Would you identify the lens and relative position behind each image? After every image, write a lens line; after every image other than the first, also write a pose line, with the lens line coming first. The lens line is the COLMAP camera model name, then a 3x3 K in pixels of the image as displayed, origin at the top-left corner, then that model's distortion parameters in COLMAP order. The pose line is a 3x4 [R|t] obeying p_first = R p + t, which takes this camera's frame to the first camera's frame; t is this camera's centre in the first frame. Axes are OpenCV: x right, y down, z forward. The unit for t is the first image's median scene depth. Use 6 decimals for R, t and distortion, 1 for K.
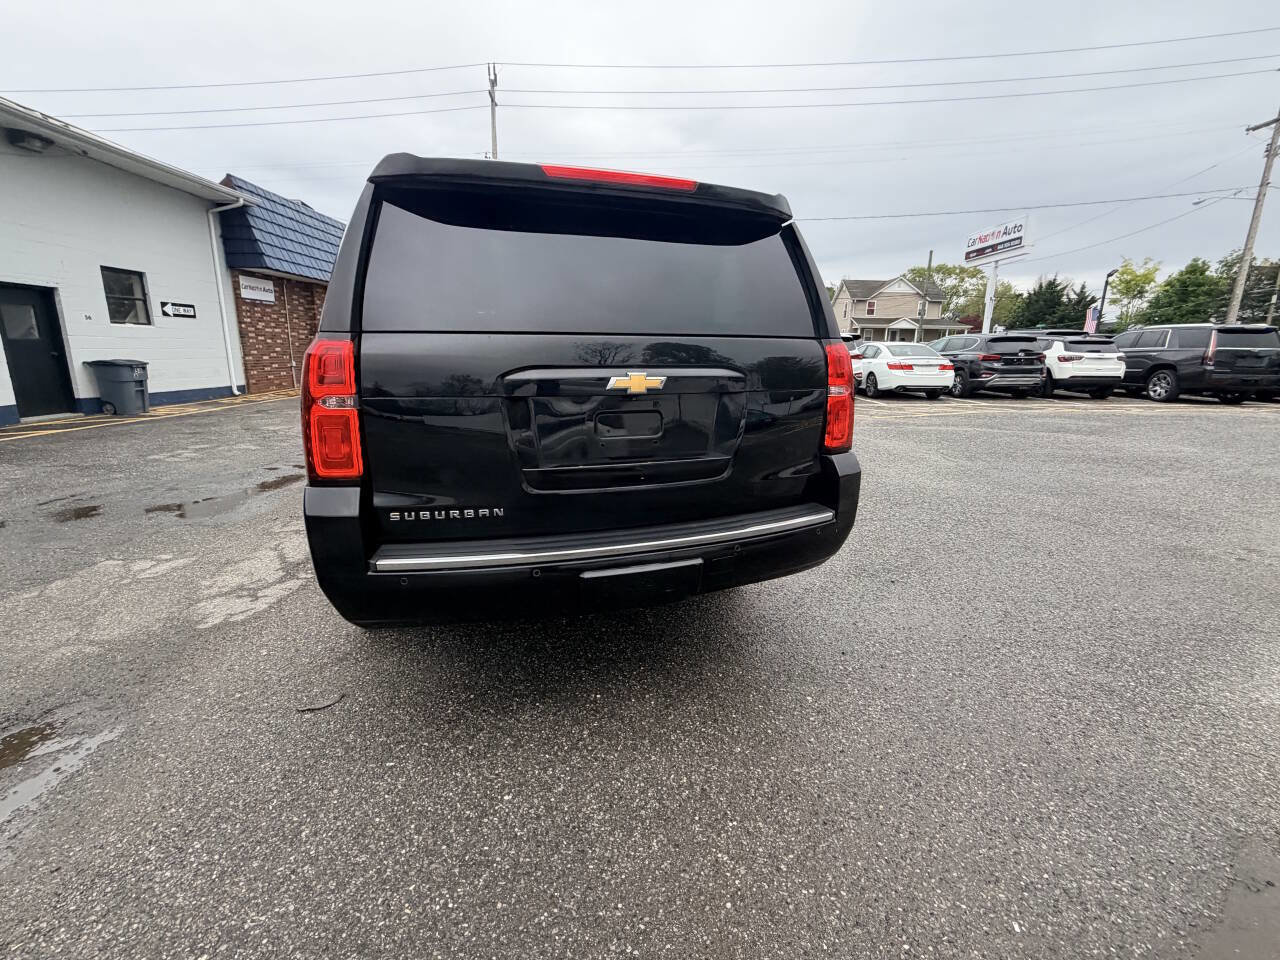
lens RADIAL K [[559.1, 0, 641.1], [0, 559.1, 477.2], [0, 0, 1]] dist [0.000943, -0.000661]
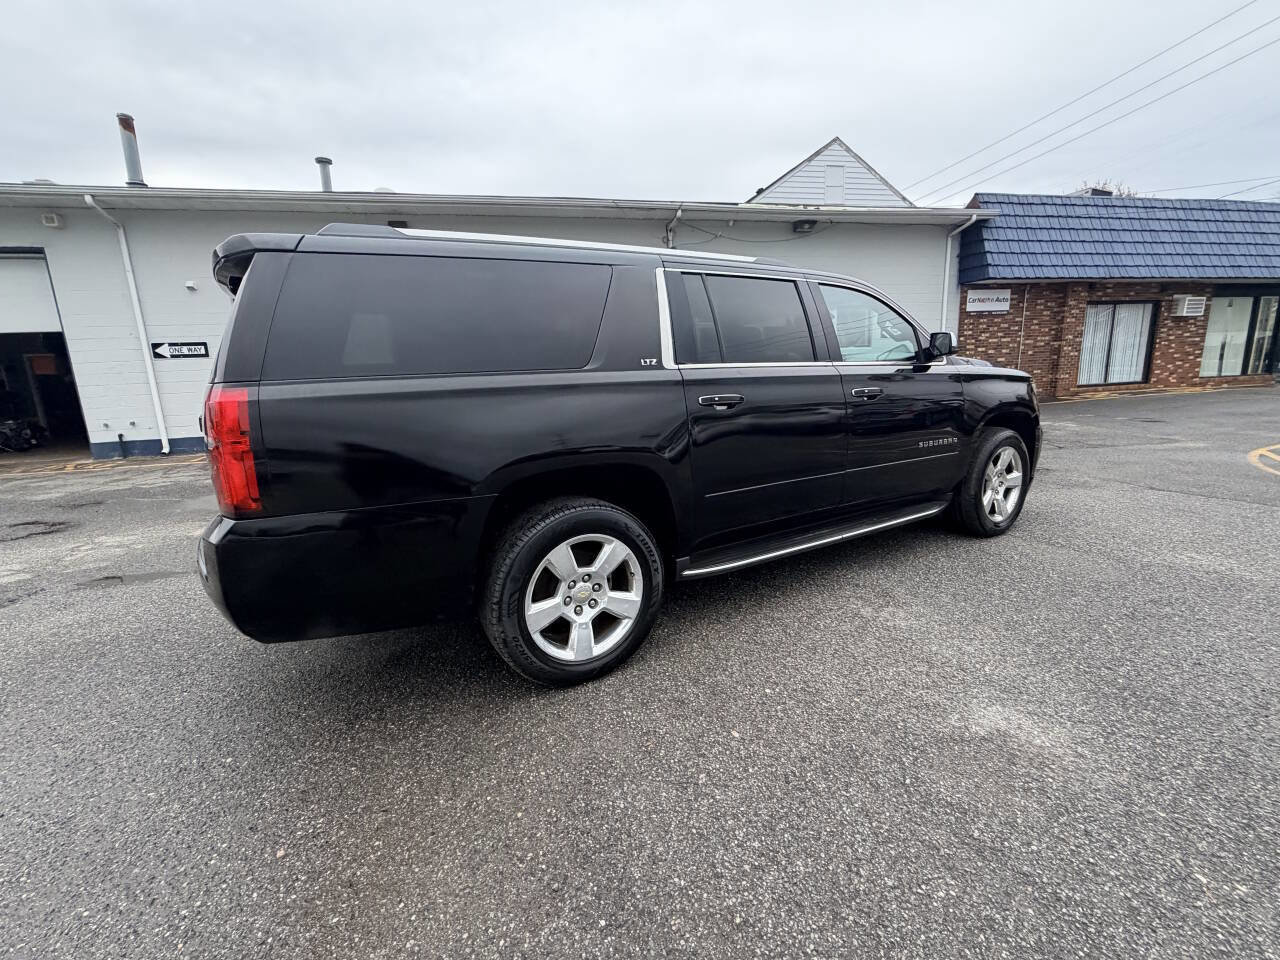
lens RADIAL K [[559.1, 0, 640.3], [0, 559.1, 474.5], [0, 0, 1]] dist [0.000943, -0.000661]
pose [[0.207911, 0.161709, -0.964688, 0.207592], [-0.175337, 0.976427, 0.125888, -0.051444], [0.962304, 0.142972, 0.231364, 0.223897]]
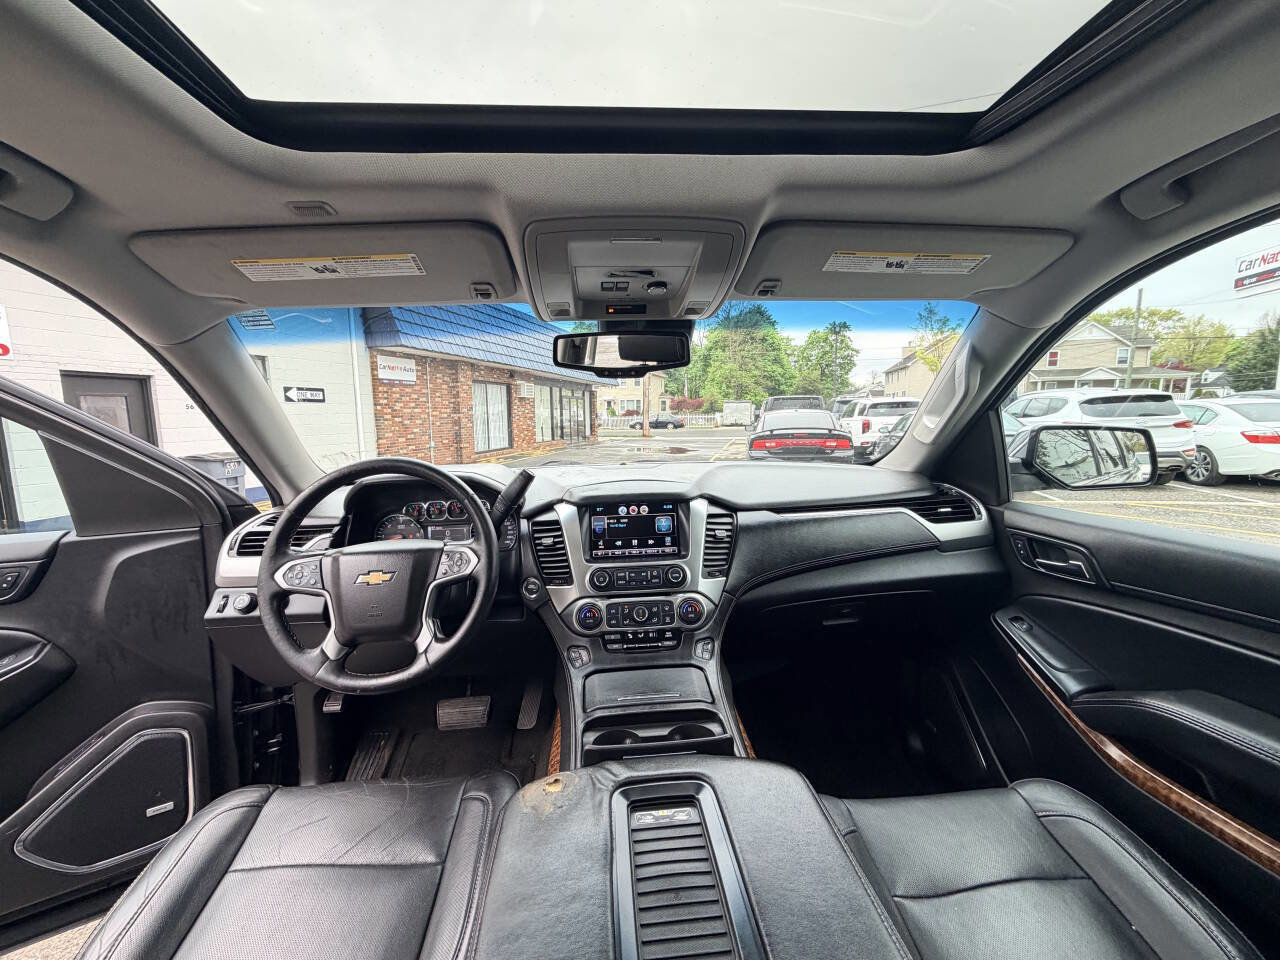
lens RADIAL K [[507.8, 0, 637.4], [0, 507.8, 481.2], [0, 0, 1]] dist [-0.003149, 0.000675]
pose [[0.965834, 0.005631, -0.259099, -0.072884], [-0.028728, 0.995929, -0.085443, -0.089028], [0.257563, 0.089967, 0.962064, 0.307979]]
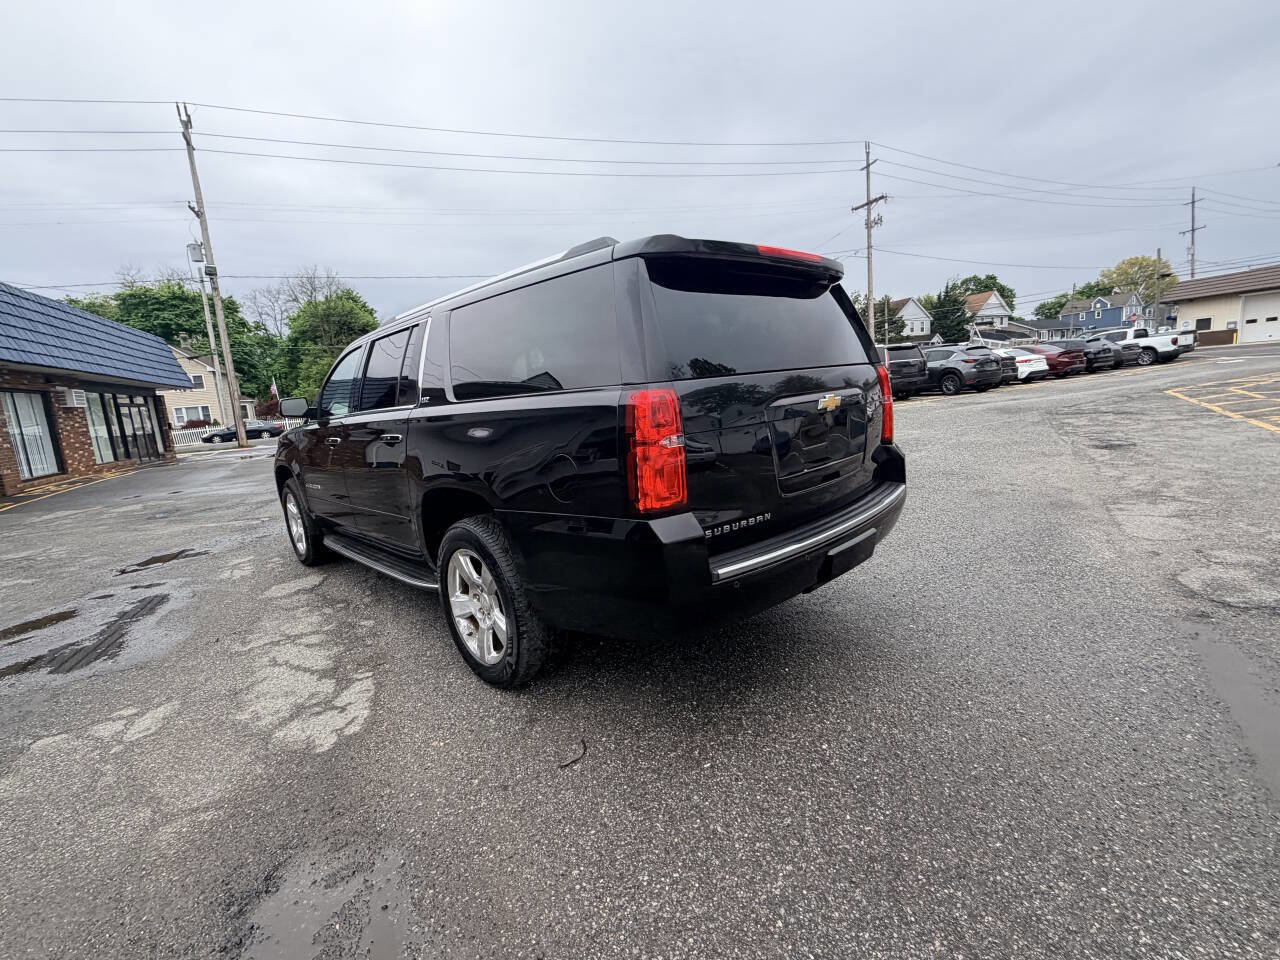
lens RADIAL K [[559.1, 0, 639.9], [0, 559.1, 477.2], [0, 0, 1]] dist [0.000943, -0.000661]
pose [[0.905136, -0.153105, 0.396595, -0.124059], [0.185262, 0.981711, -0.043827, -0.002774], [-0.382632, 0.113143, 0.916947, -0.003049]]
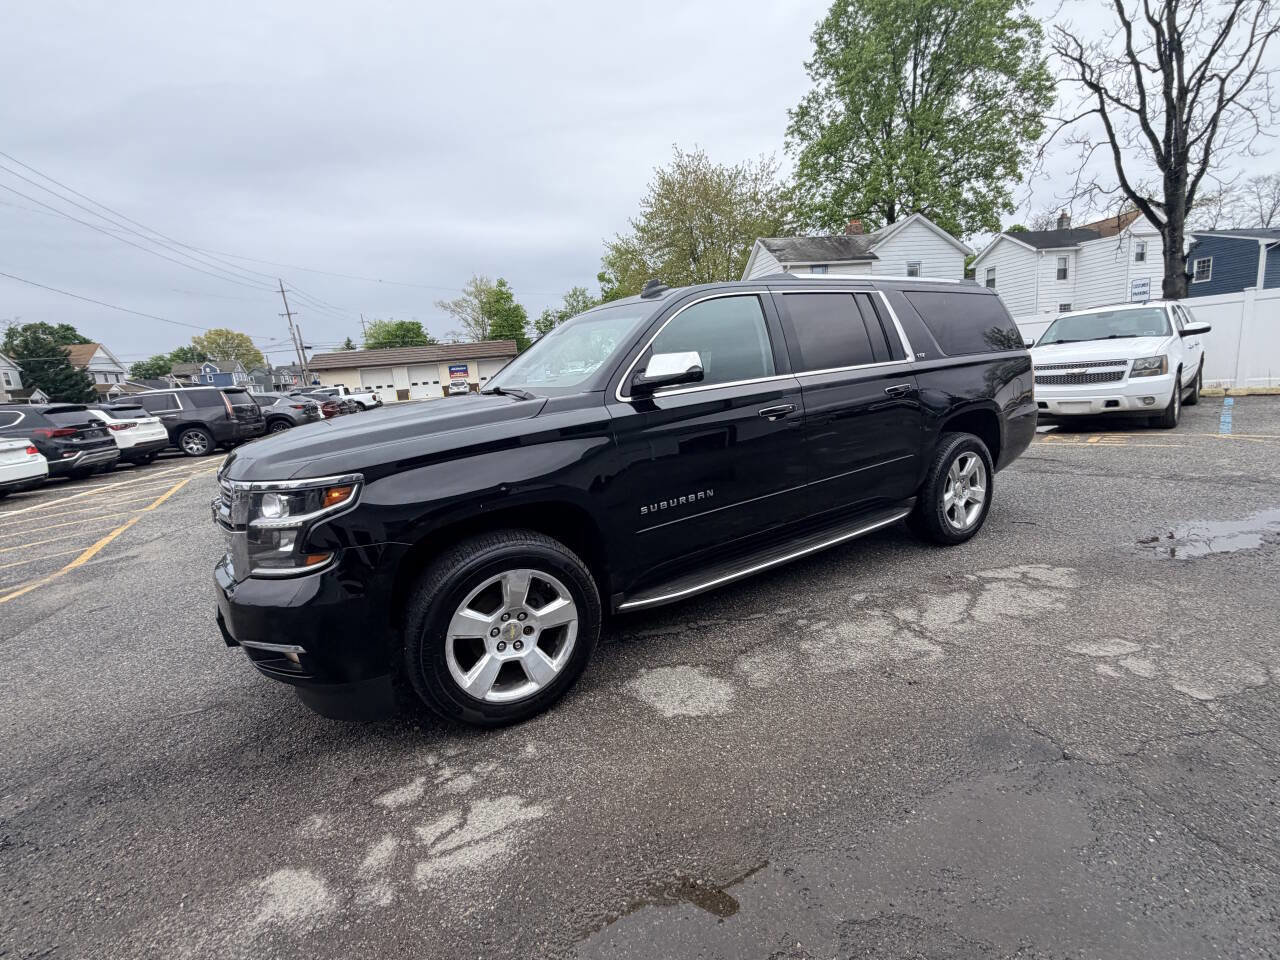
lens RADIAL K [[559.1, 0, 641.4], [0, 559.1, 478.3], [0, 0, 1]] dist [0.000943, -0.000661]
pose [[-0.221452, -0.171102, 0.960043, -0.354107], [0.294505, 0.926783, 0.233108, -0.104751], [-0.929637, 0.334360, -0.154848, 0.411403]]
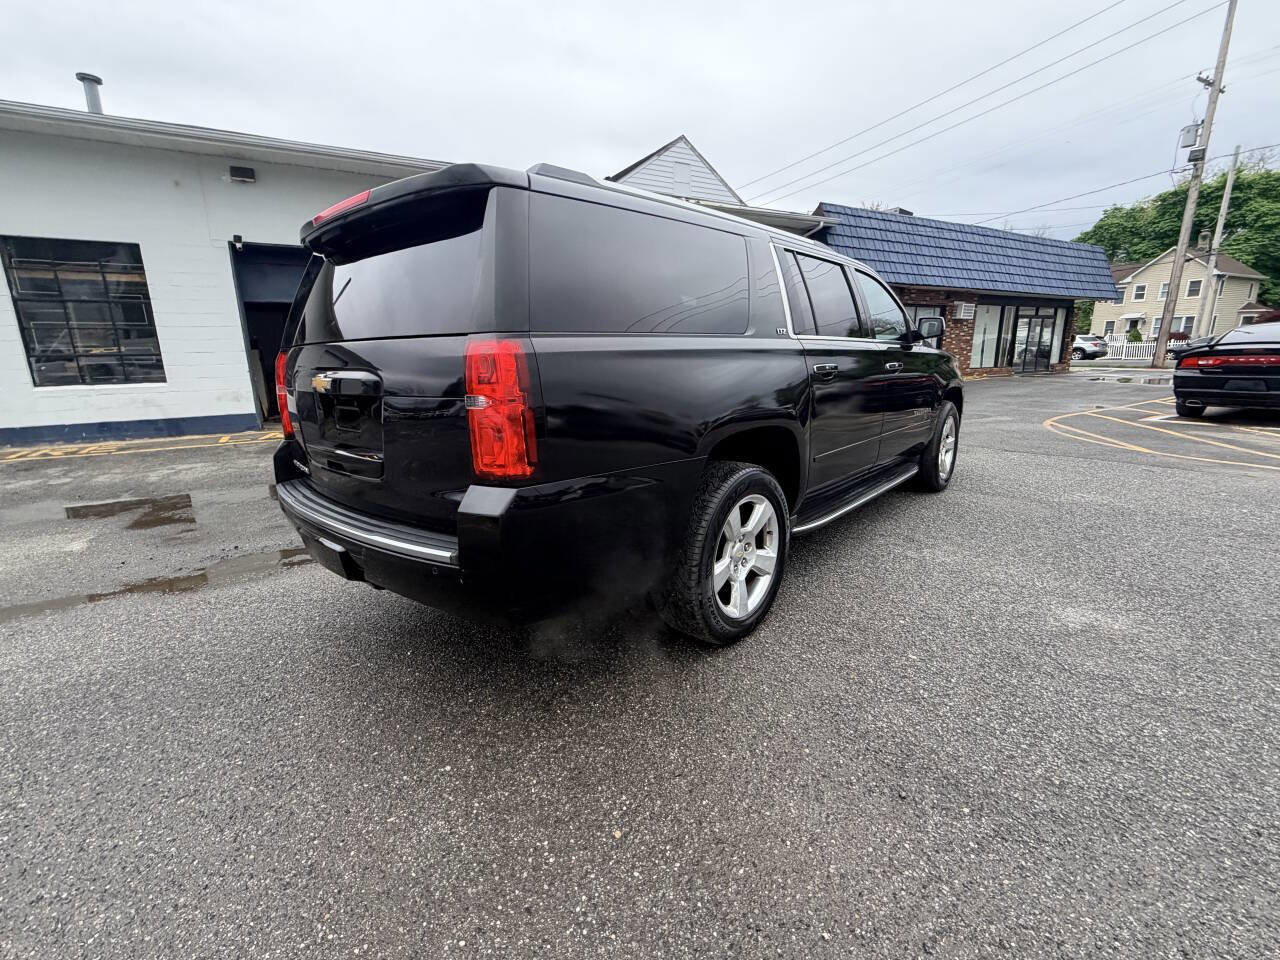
lens RADIAL K [[559.1, 0, 645.2], [0, 559.1, 476.9], [0, 0, 1]] dist [0.000943, -0.000661]
pose [[0.492794, 0.167980, -0.853778, 0.175654], [-0.166191, 0.981297, 0.097145, -0.025876], [0.854128, 0.094018, 0.511494, 0.127293]]
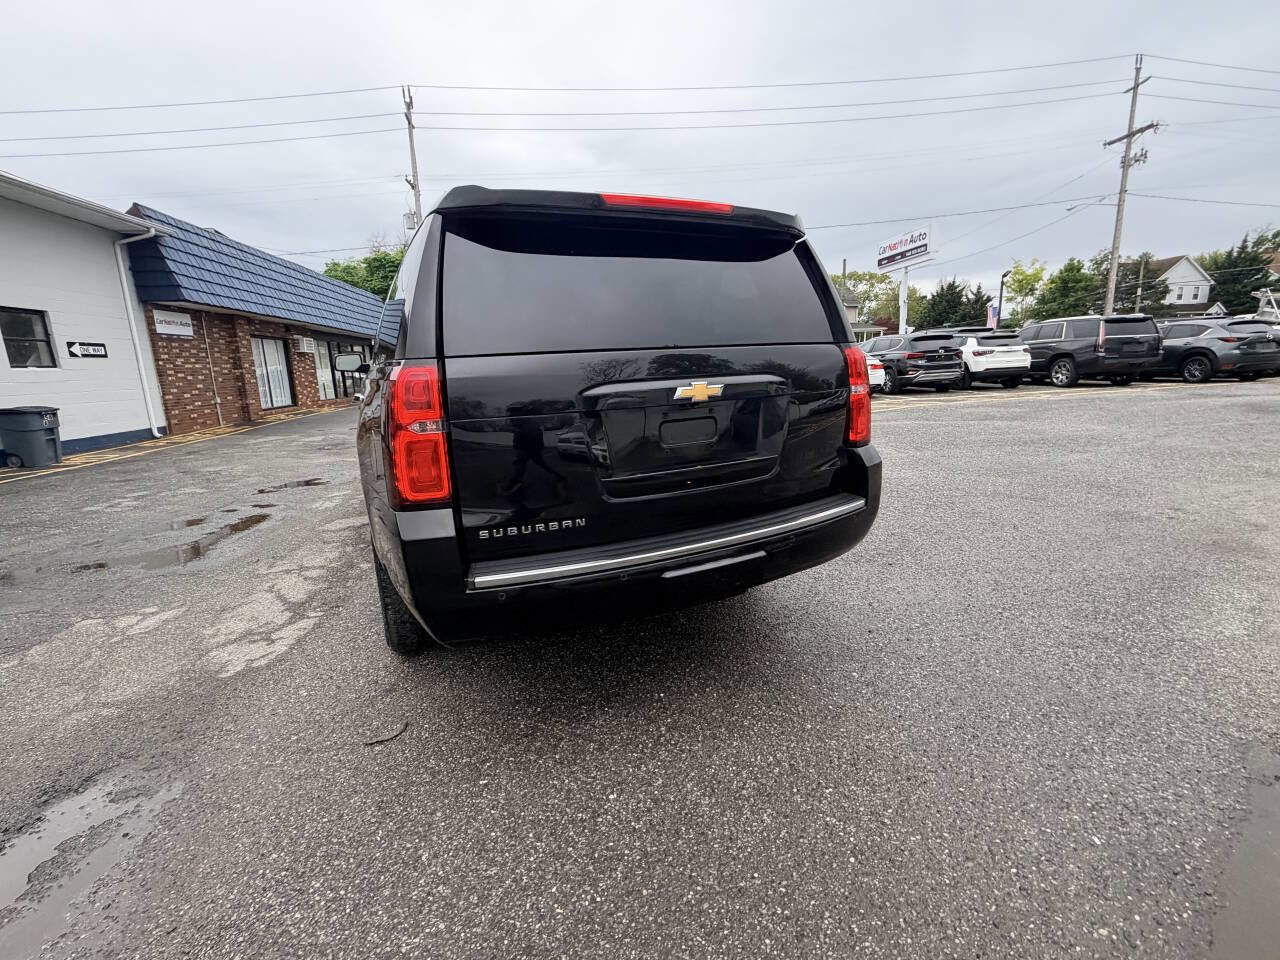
lens RADIAL K [[559.1, 0, 640.9], [0, 559.1, 478.1], [0, 0, 1]] dist [0.000943, -0.000661]
pose [[0.991411, -0.075064, 0.107097, -0.031684], [0.077639, 0.996779, -0.020072, 0.001299], [-0.105245, 0.028214, 0.994046, -0.006267]]
